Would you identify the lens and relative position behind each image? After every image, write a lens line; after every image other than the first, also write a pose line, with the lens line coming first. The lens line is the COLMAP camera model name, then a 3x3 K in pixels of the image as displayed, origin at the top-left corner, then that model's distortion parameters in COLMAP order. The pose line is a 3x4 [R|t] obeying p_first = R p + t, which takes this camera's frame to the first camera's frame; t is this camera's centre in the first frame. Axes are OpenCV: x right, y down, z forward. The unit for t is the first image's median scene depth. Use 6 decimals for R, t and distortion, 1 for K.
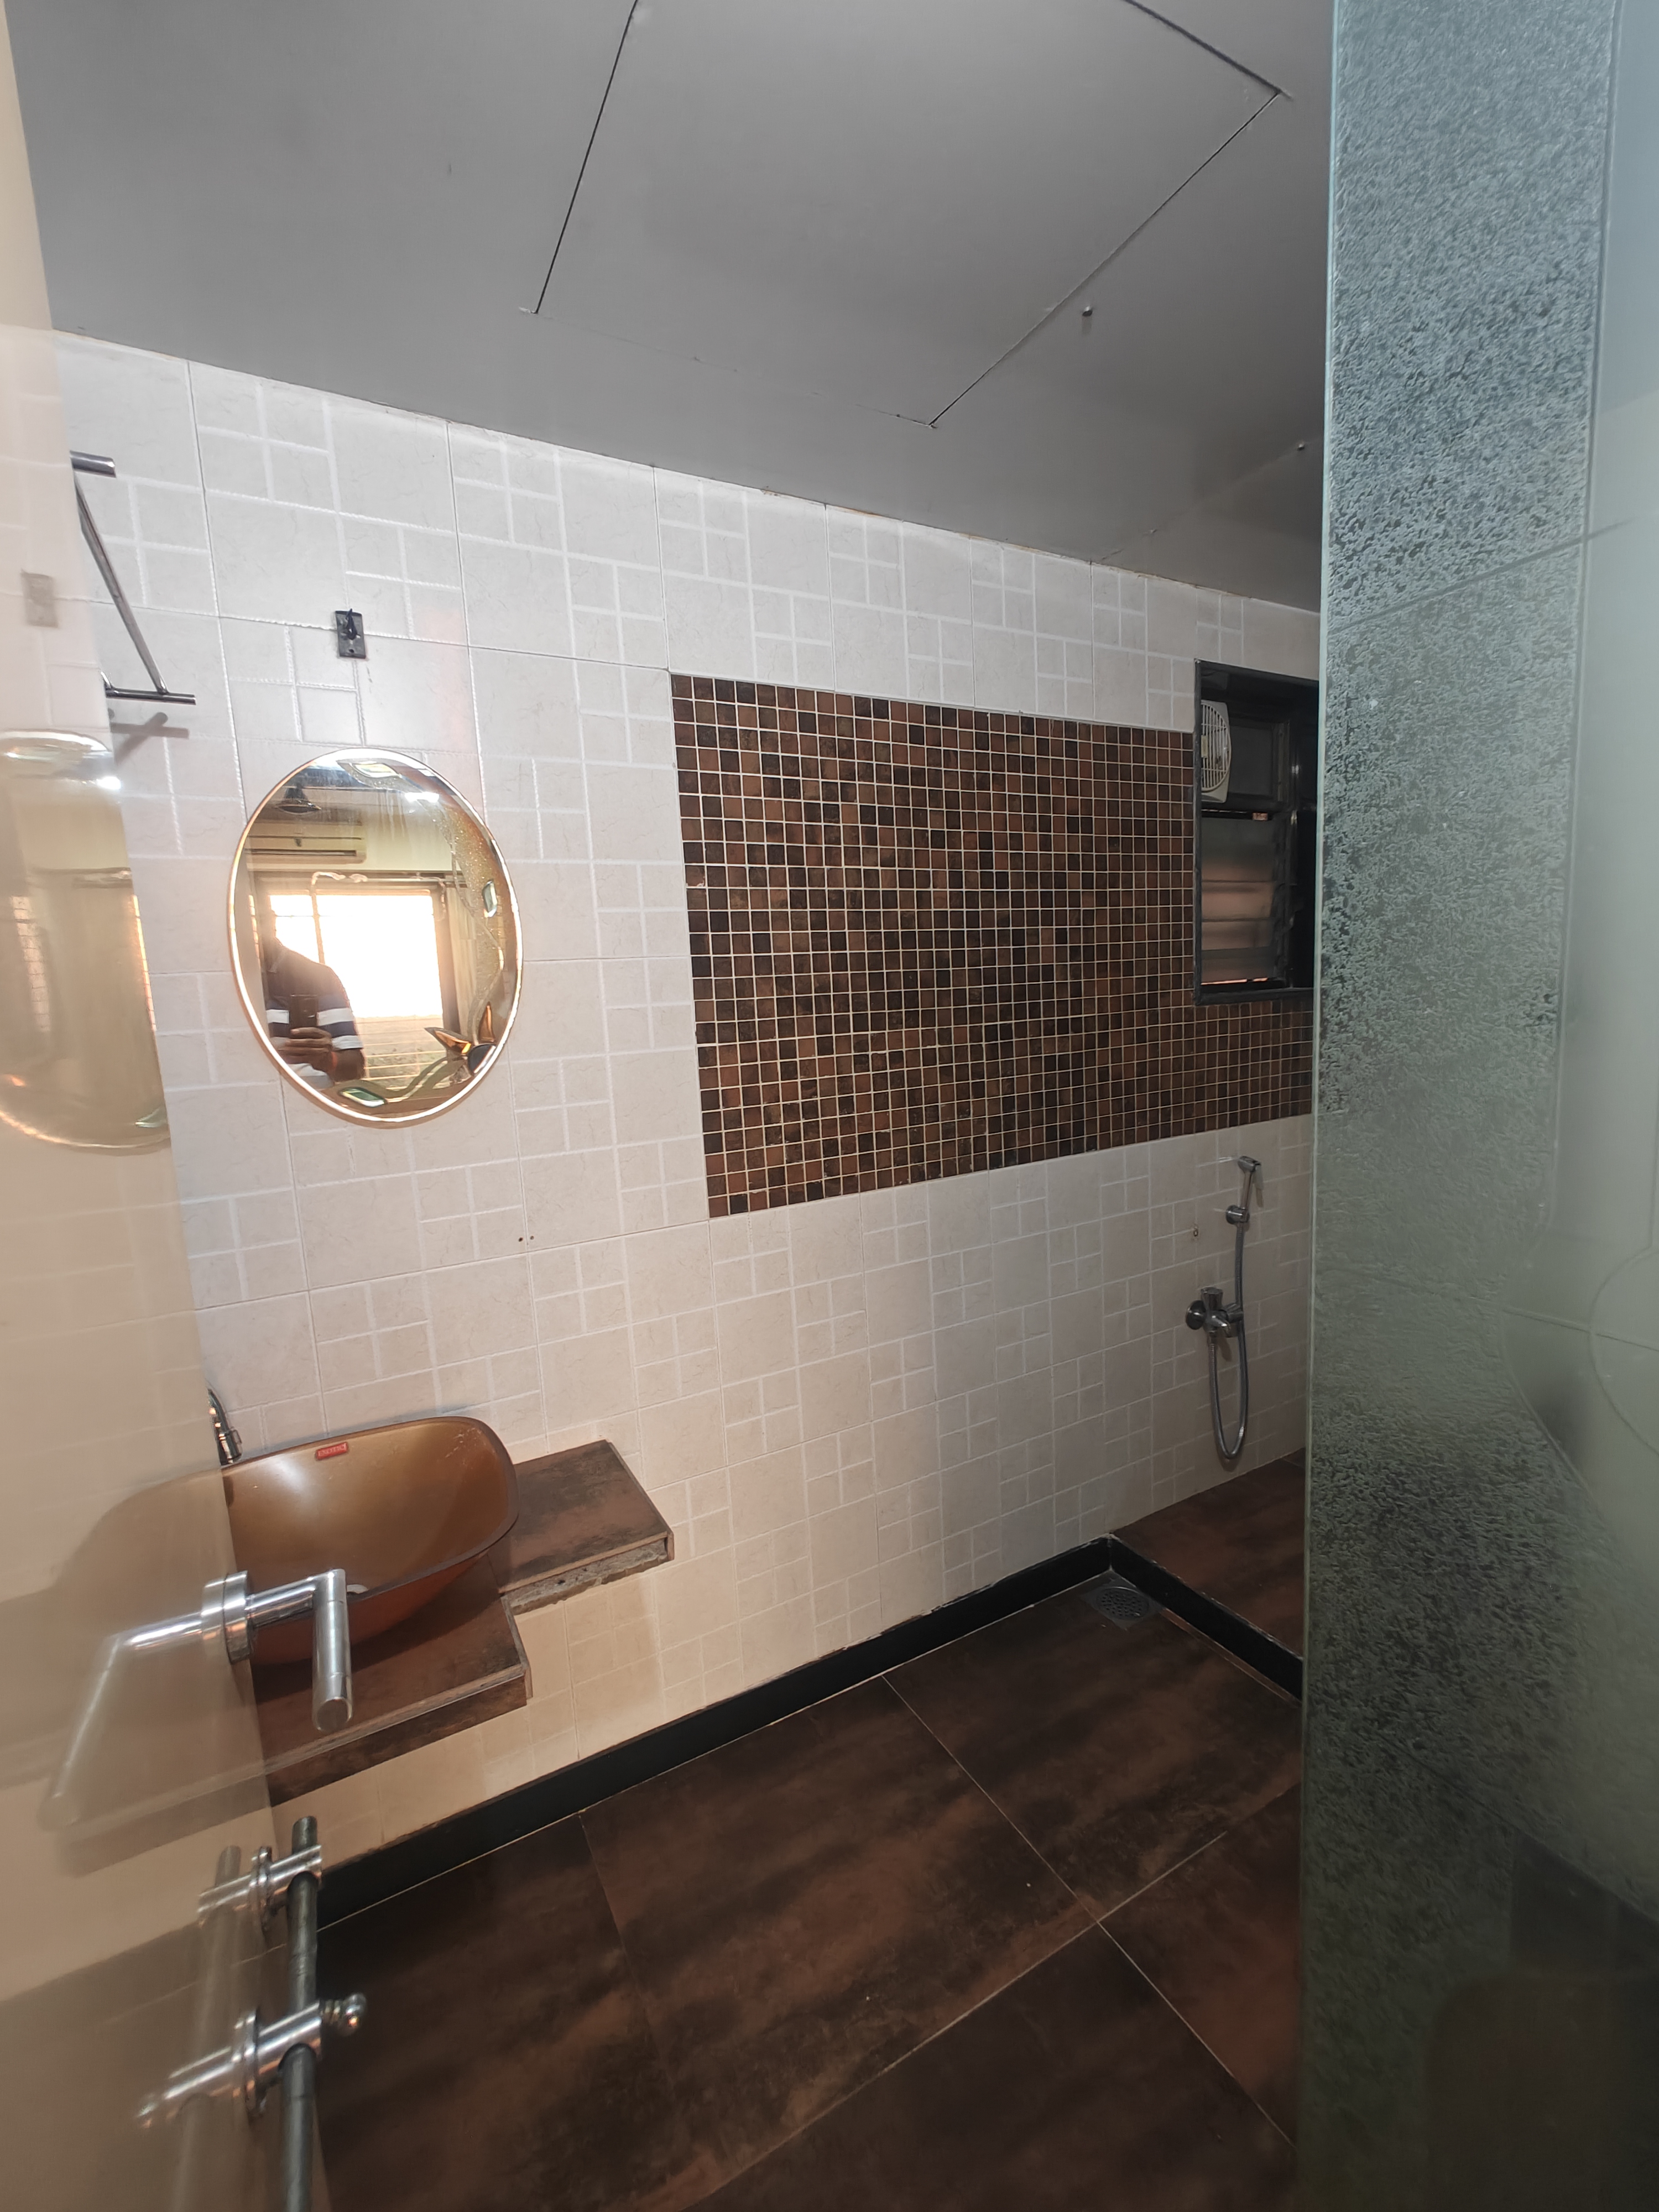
lens RADIAL K [[939.9, 0, 828.7], [0, 939.9, 1109.5], [0, 0, 1]] dist [-0.004531, 0.002641]
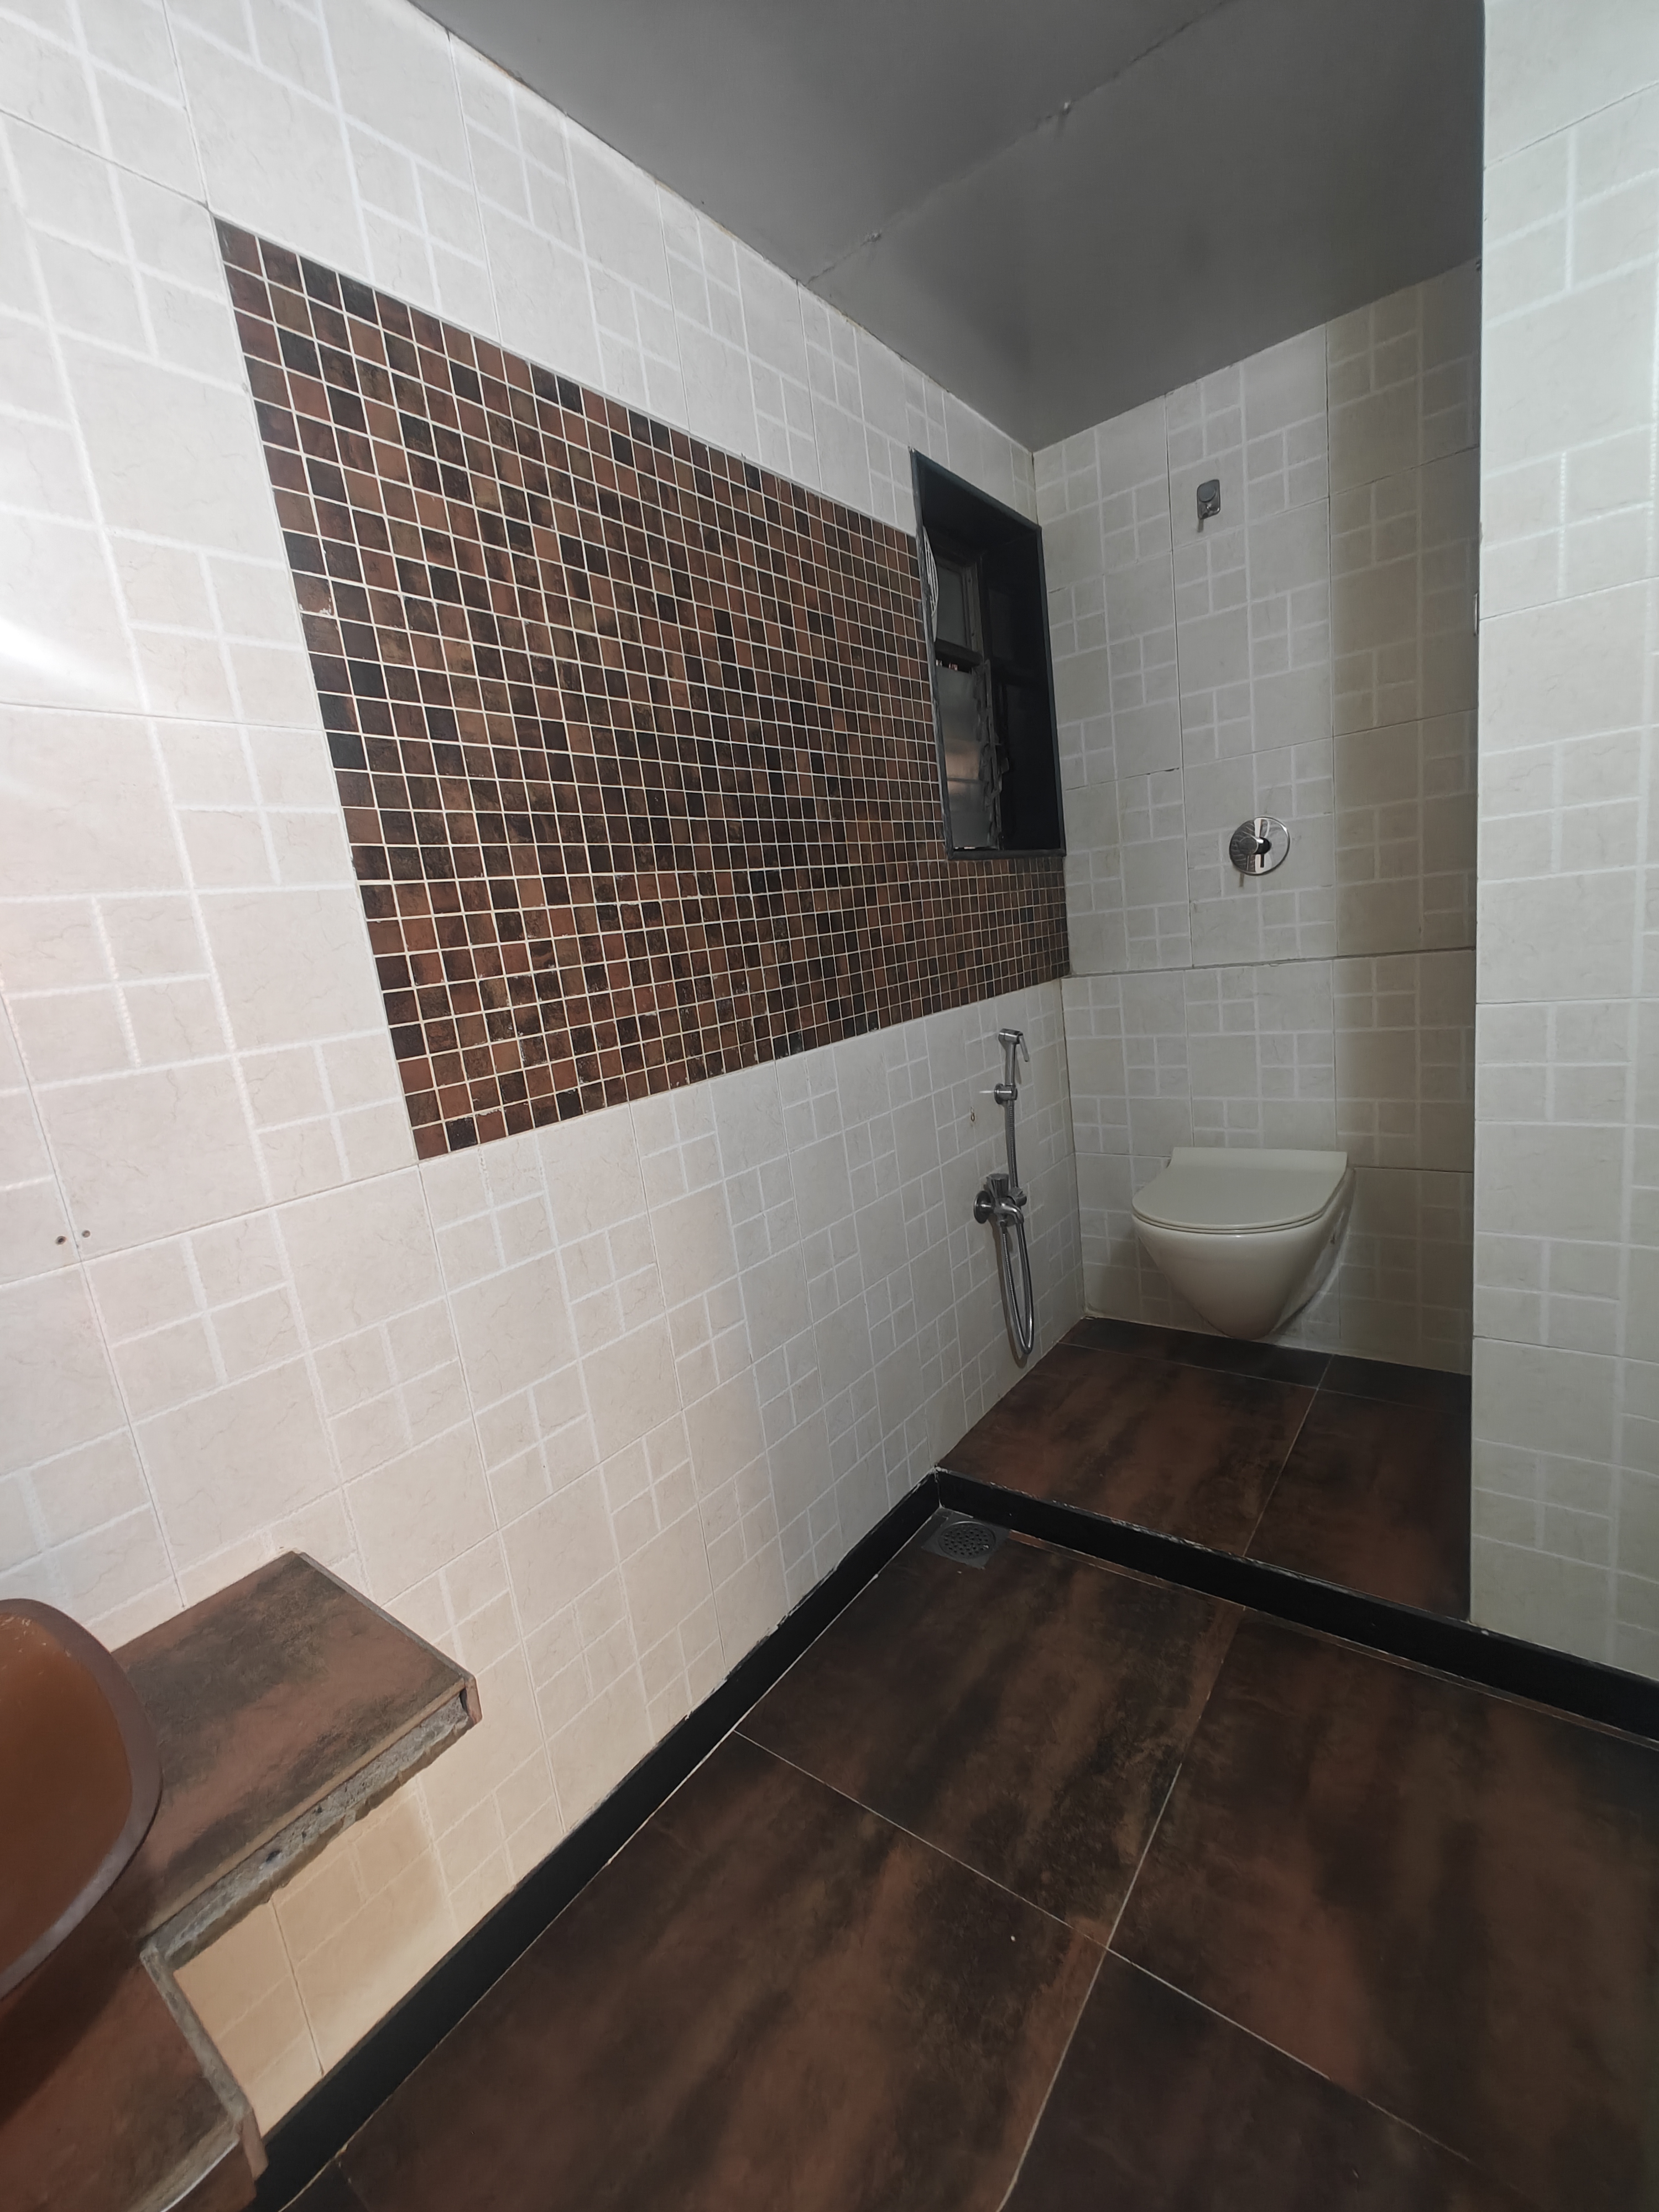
lens RADIAL K [[939.9, 0, 829.0], [0, 939.9, 1110.8], [0, 0, 1]] dist [-0.004531, 0.002641]
pose [[0.913961, -0.136598, 0.382122, -0.106430], [0.125239, 0.990625, 0.054572, 0.078948], [-0.385994, -0.002020, 0.922499, 0.295893]]
